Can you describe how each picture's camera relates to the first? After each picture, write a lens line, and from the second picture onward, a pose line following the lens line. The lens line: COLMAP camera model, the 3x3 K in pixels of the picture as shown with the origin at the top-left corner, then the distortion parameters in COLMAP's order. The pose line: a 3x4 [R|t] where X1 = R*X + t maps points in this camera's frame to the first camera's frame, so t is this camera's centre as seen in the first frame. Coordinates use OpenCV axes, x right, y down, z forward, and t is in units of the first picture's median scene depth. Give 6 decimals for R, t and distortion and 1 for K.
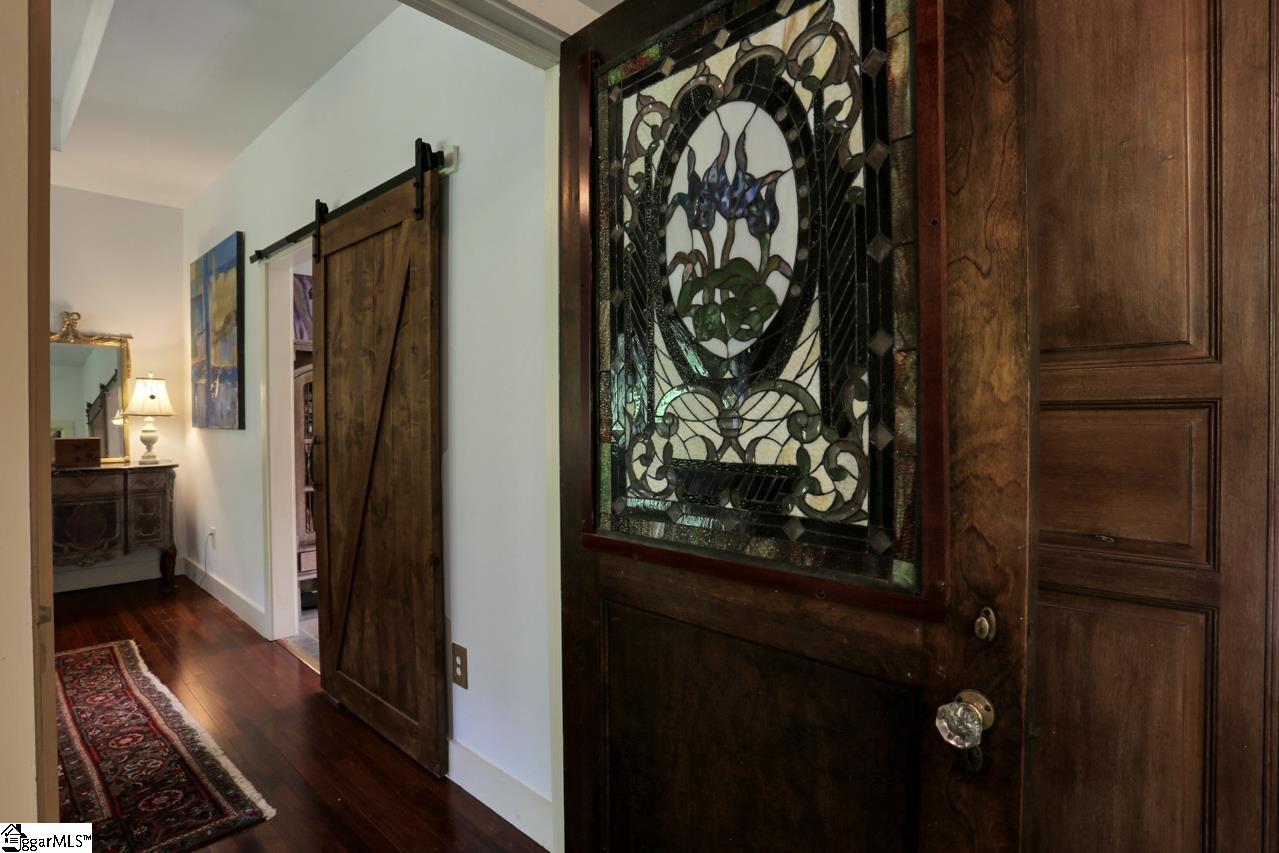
lens RADIAL K [[640.1, 0, 616.1], [0, 640.1, 426.8], [0, 0, 1]] dist [-0.064587, 0.020526]
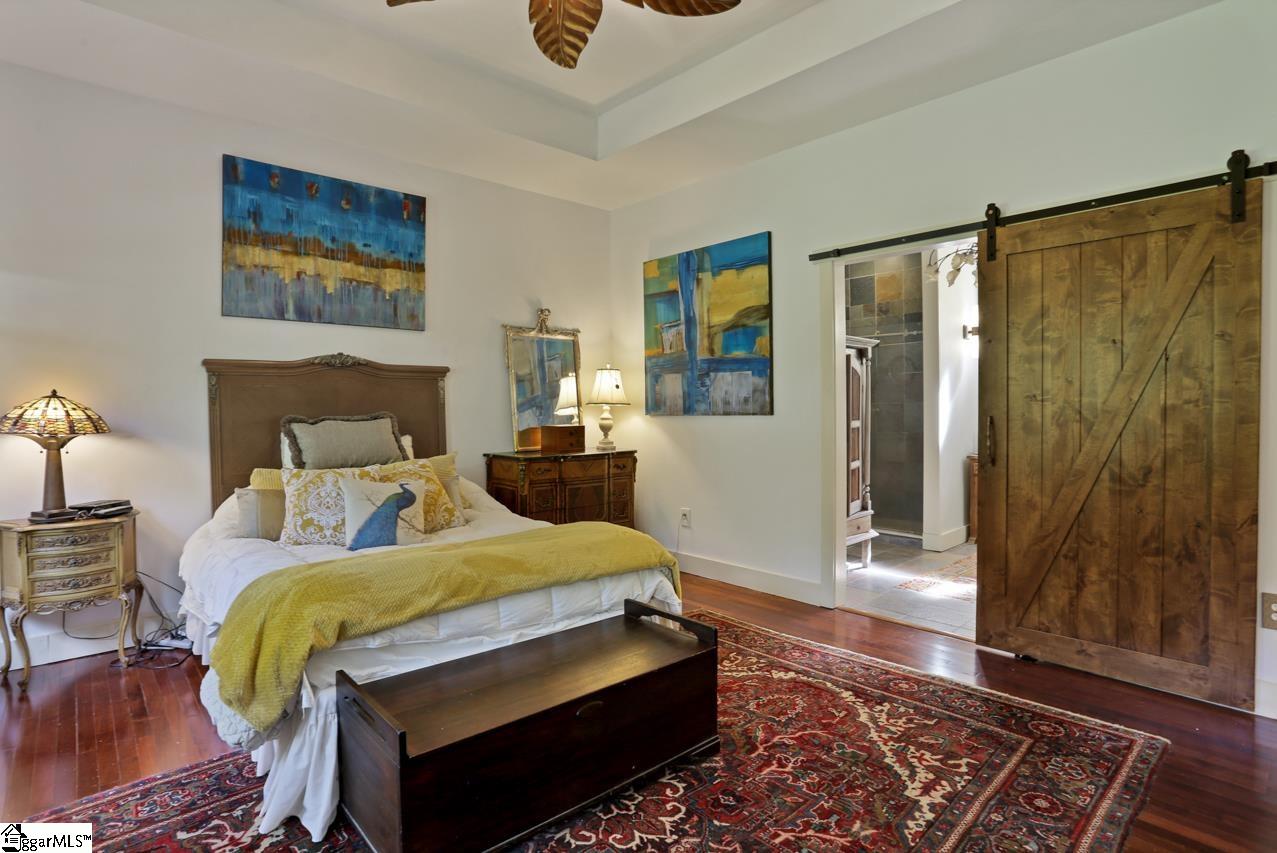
lens RADIAL K [[639.1, 0, 630.3], [0, 639.1, 430.1], [0, 0, 1]] dist [-0.064587, 0.020526]
pose [[0.996371, -0.005376, -0.084941, -0.670743], [0.006459, 0.999901, 0.012482, 0.013578], [0.084866, -0.012986, 0.996308, -0.101910]]
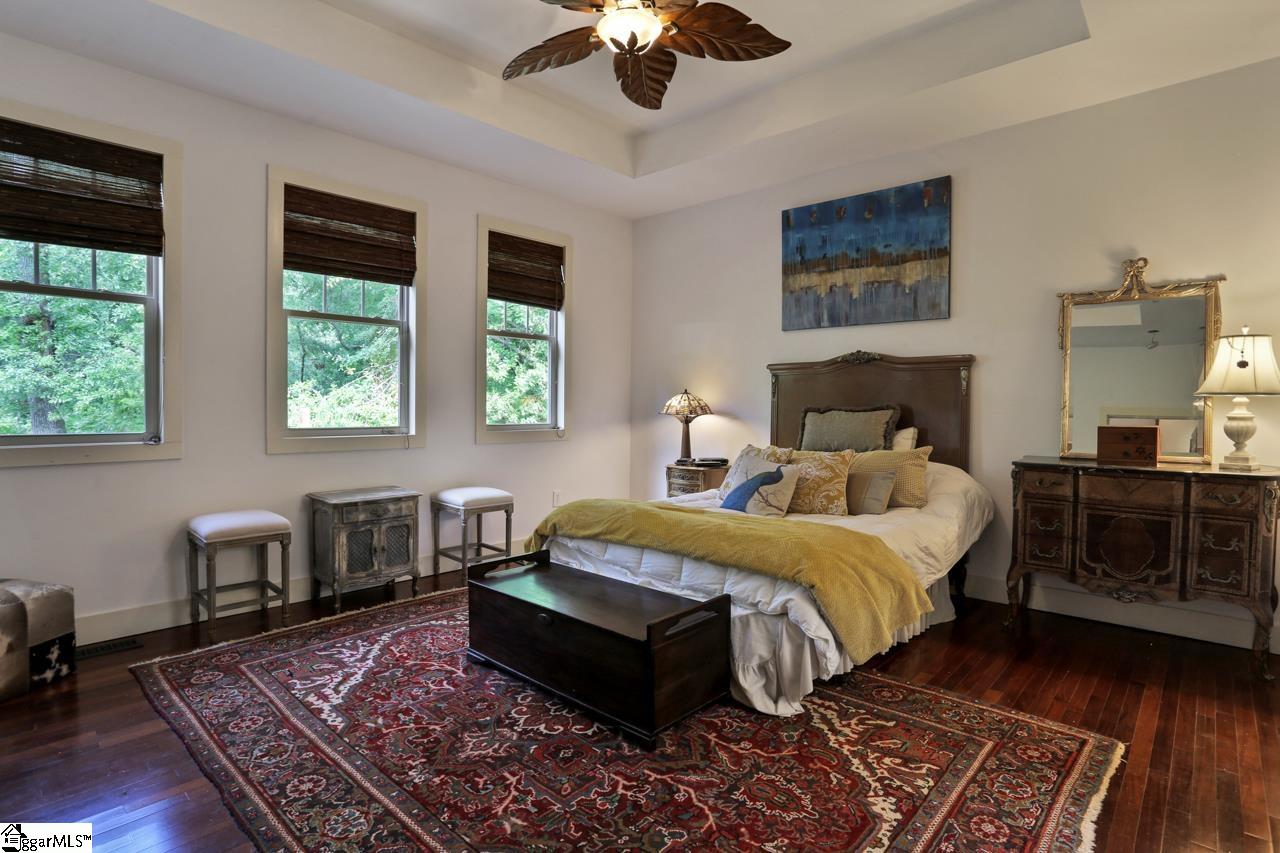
lens RADIAL K [[640.6, 0, 628.8], [0, 640.6, 424.2], [0, 0, 1]] dist [-0.064587, 0.020526]
pose [[0.013399, 0.029265, -0.999482, -0.140215], [-0.020840, 0.999363, 0.028982, 0.007547], [0.999693, 0.020441, 0.014000, 0.391057]]
